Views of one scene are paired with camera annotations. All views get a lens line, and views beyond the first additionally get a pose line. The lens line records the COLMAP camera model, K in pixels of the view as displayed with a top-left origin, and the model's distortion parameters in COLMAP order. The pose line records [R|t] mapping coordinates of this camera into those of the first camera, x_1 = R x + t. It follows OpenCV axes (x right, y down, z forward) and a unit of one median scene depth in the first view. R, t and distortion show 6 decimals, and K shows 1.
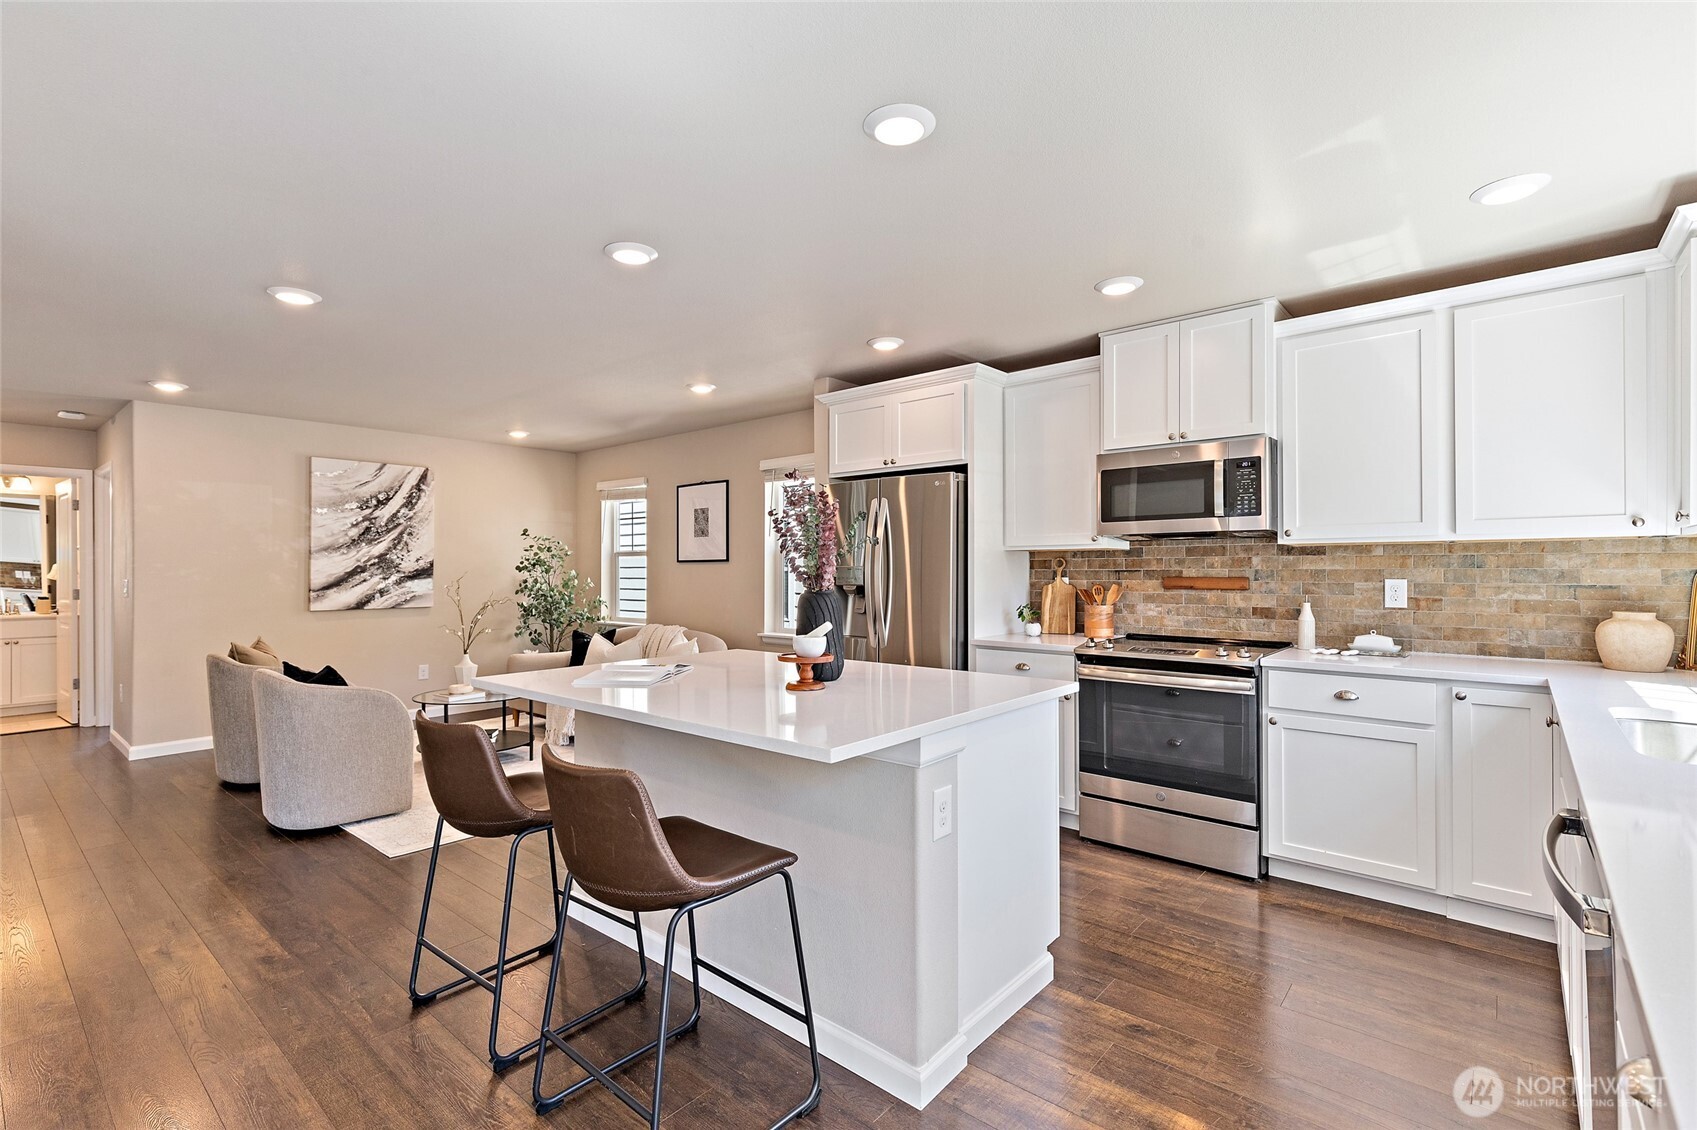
lens RADIAL K [[773.6, 0, 850.3], [0, 773.6, 567.6], [0, 0, 1]] dist [0.008995, -0.000778]
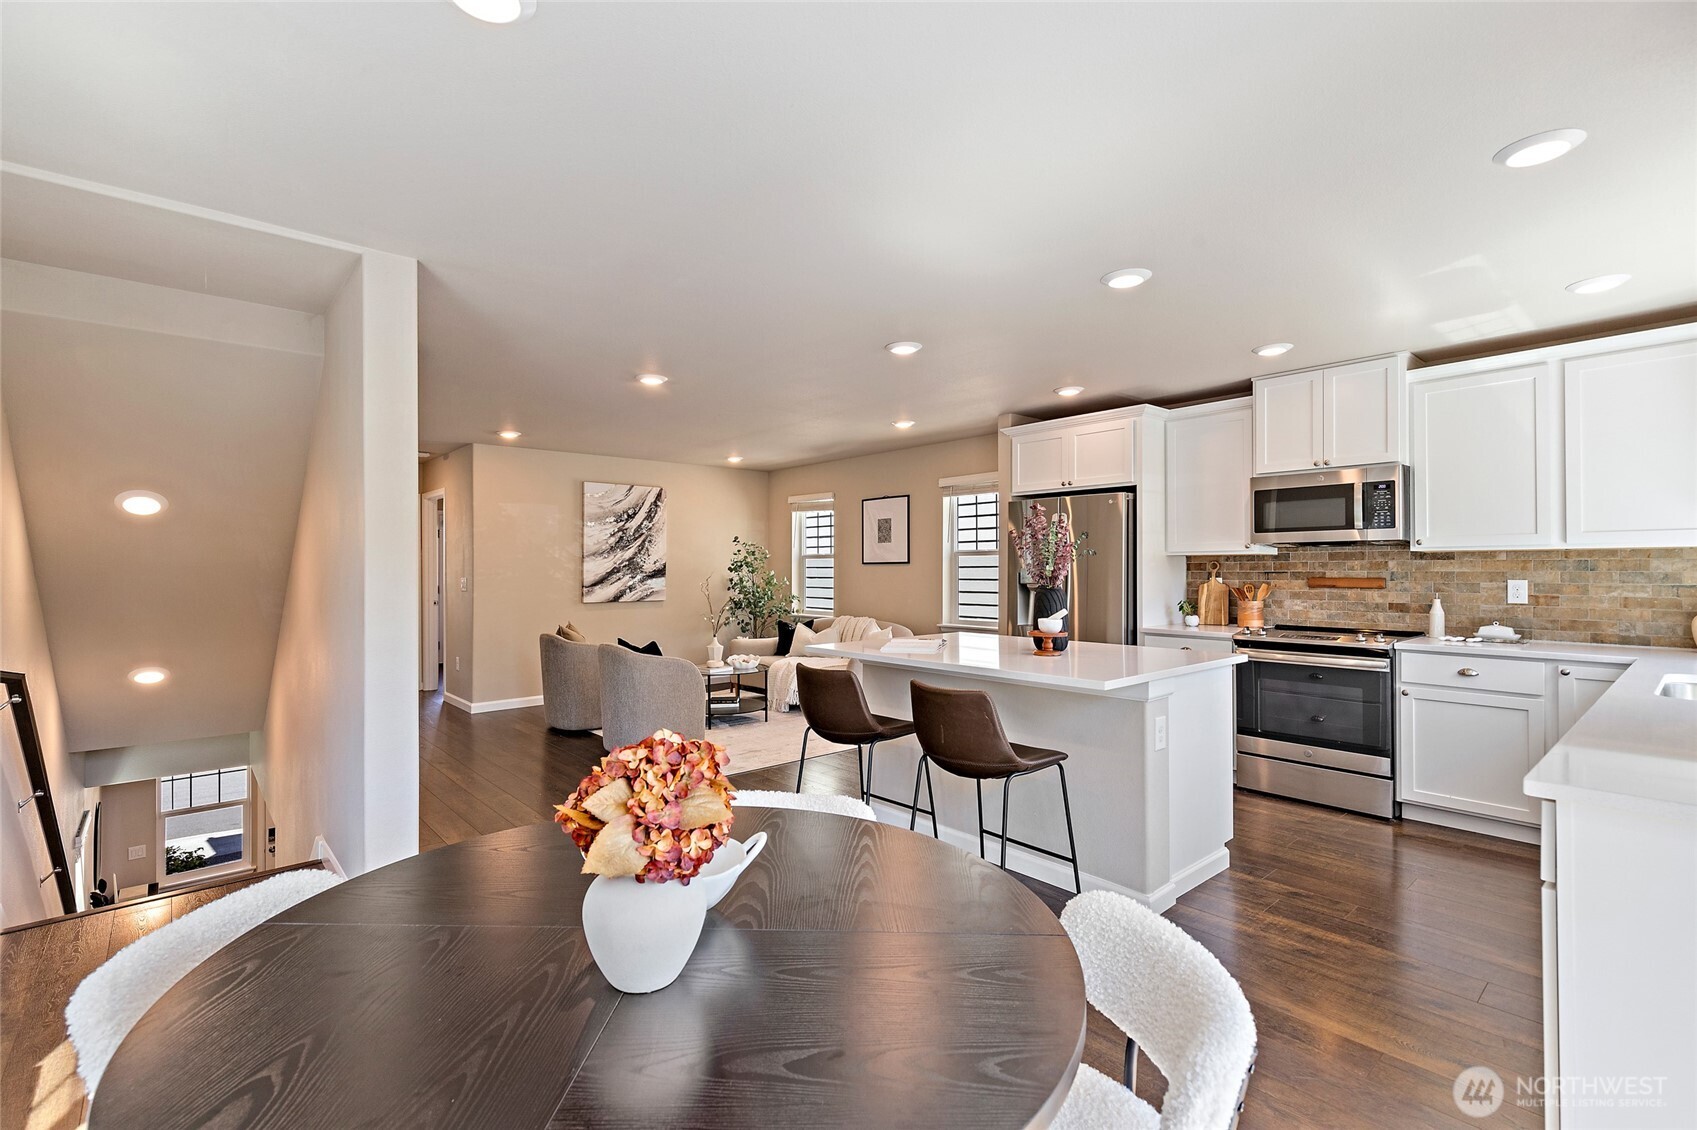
lens RADIAL K [[767.3, 0, 848.5], [0, 767.3, 565.0], [0, 0, 1]] dist [0.008232, -0.000856]
pose [[0.989875, -0.000623, -0.141938, -0.121782], [0.000327, 0.999998, -0.002107, -0.004705], [0.141939, 0.002039, 0.989873, -0.259920]]
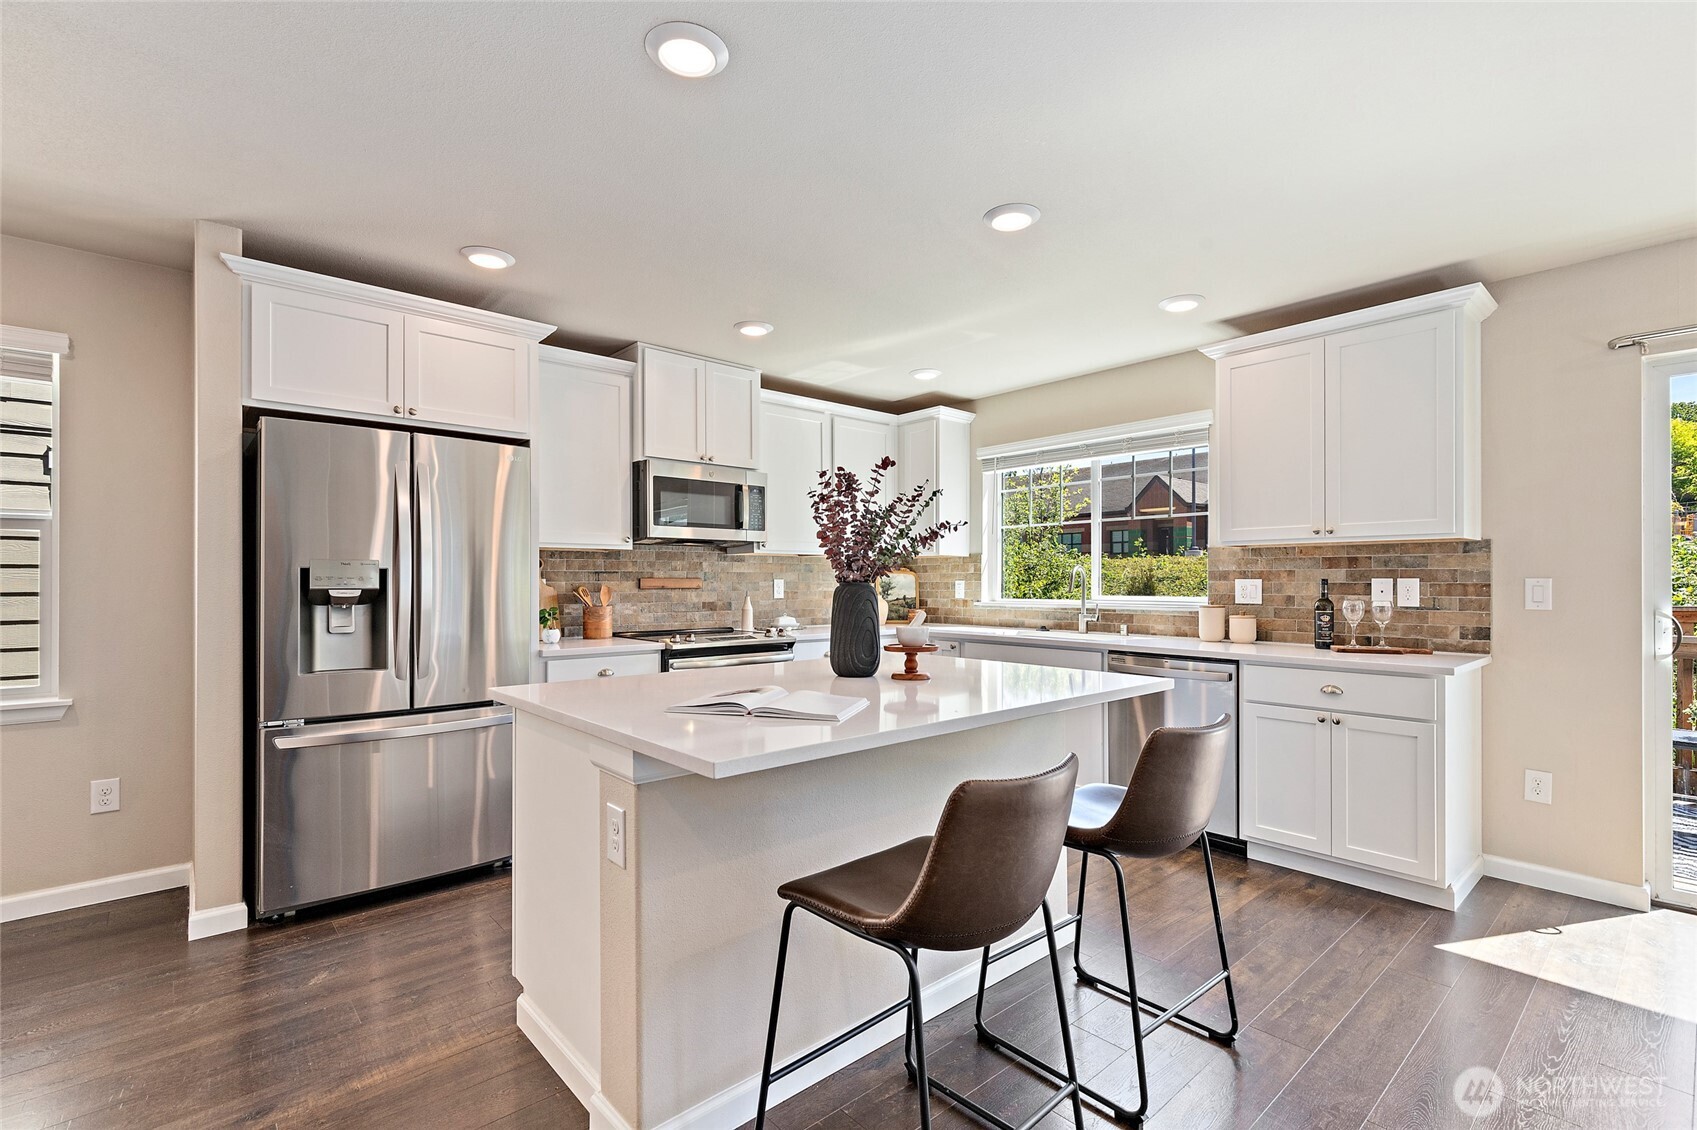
lens RADIAL K [[771.1, 0, 850.6], [0, 771.1, 574.8], [0, 0, 1]] dist [0.009829, -0.000714]
pose [[0.135217, 0.011853, 0.990745, -0.587201], [-0.002721, 0.999929, -0.011592, 0.017976], [-0.990812, -0.001129, 0.135240, 0.515665]]
